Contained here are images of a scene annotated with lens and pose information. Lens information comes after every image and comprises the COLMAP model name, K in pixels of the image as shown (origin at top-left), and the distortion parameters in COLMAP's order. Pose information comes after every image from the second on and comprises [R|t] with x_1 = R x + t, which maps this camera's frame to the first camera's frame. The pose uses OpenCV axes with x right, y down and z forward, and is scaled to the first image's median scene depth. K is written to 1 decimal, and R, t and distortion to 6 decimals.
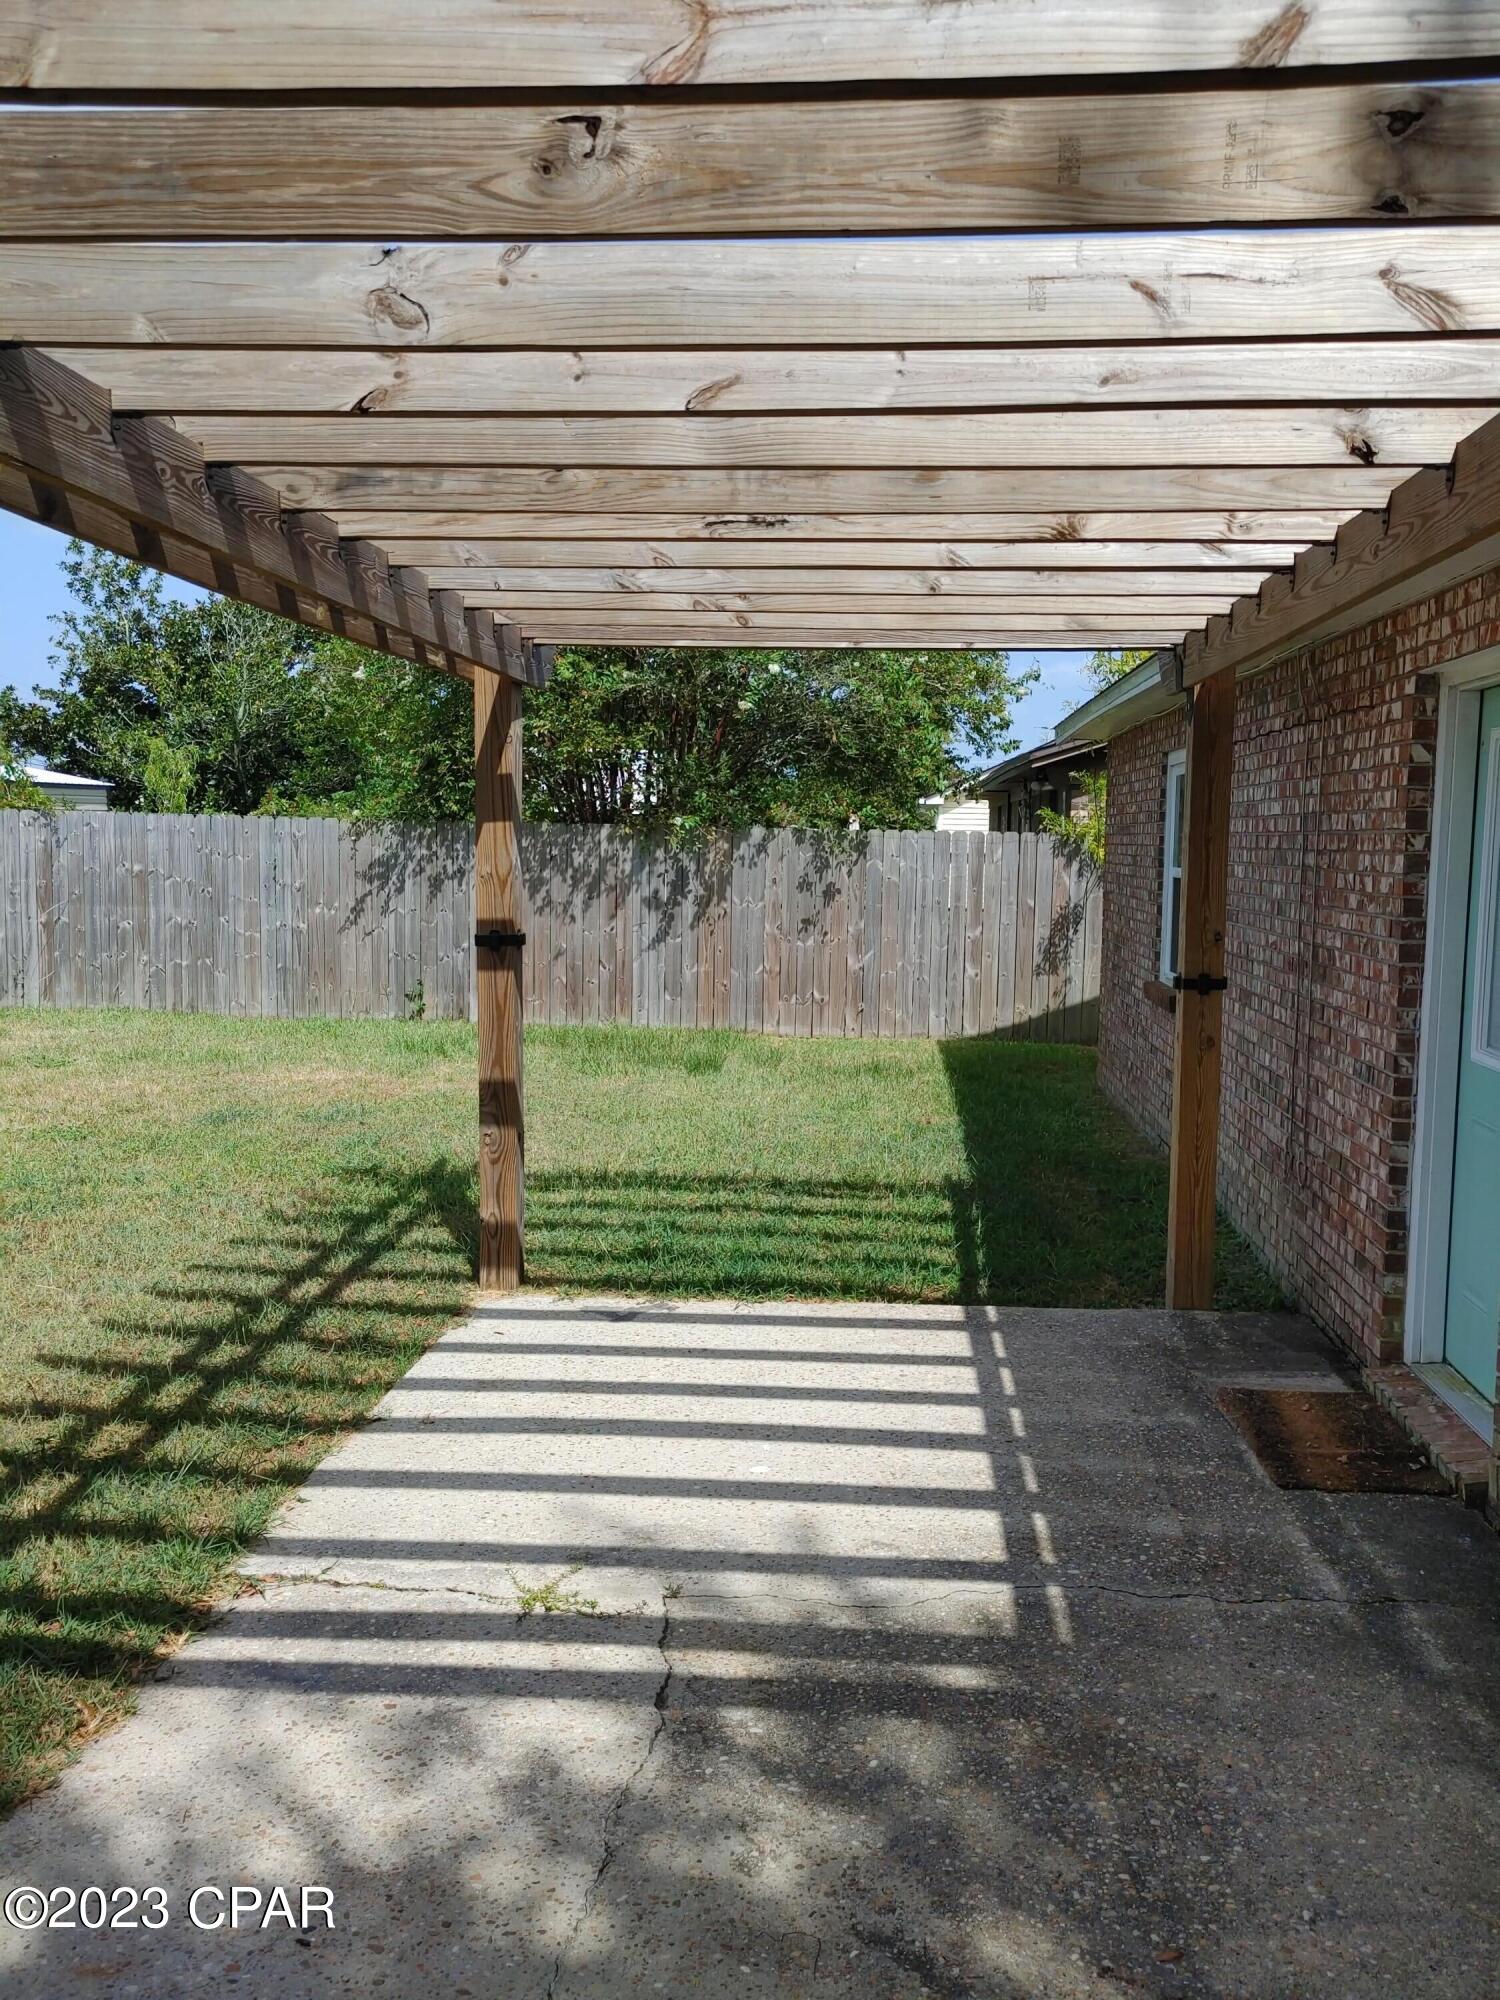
lens RADIAL K [[1572.4, 0, 750.0], [0, 1572.4, 1000.0], [0, 0, 1]] dist [0.056077, -0.005952]
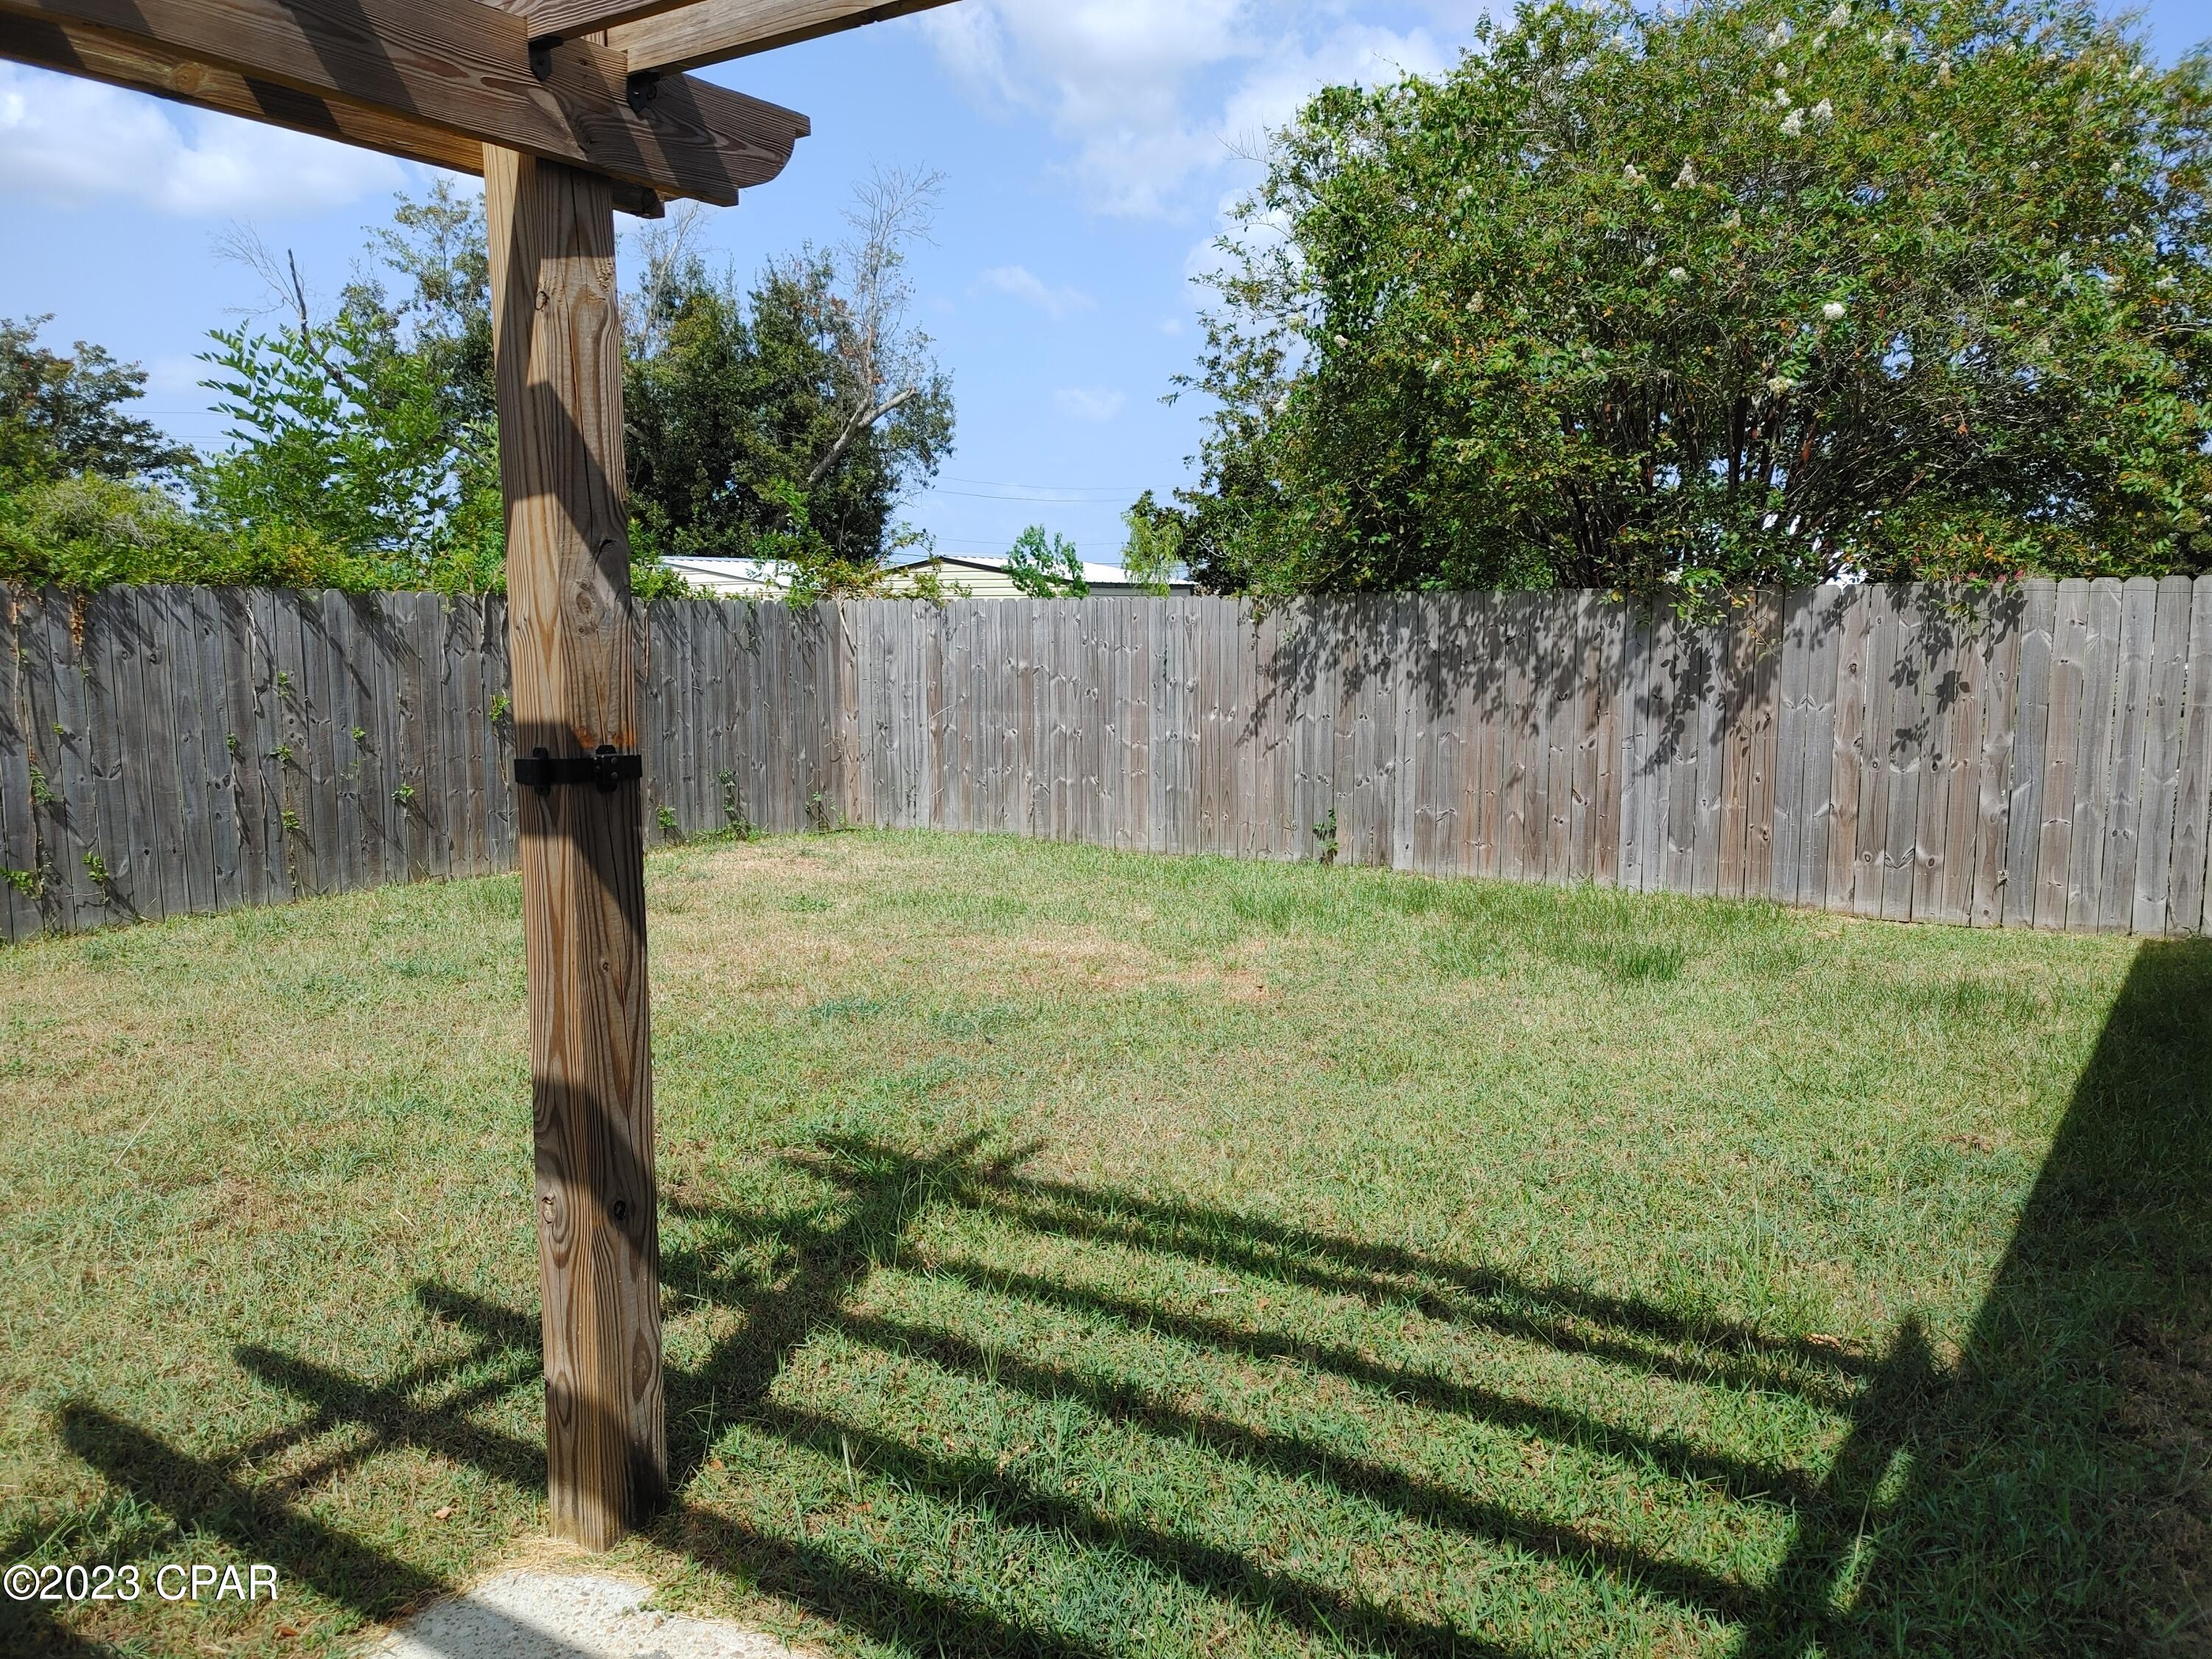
lens RADIAL K [[1731.3, 0, 1106.0], [0, 1731.3, 829.5], [0, 0, 1]] dist [0.061950, -0.011663]
pose [[0.885565, 0.032973, -0.463344, 0.076094], [-0.030202, 0.999454, 0.013402, -0.011873], [0.463533, 0.002125, 0.886077, 0.237171]]
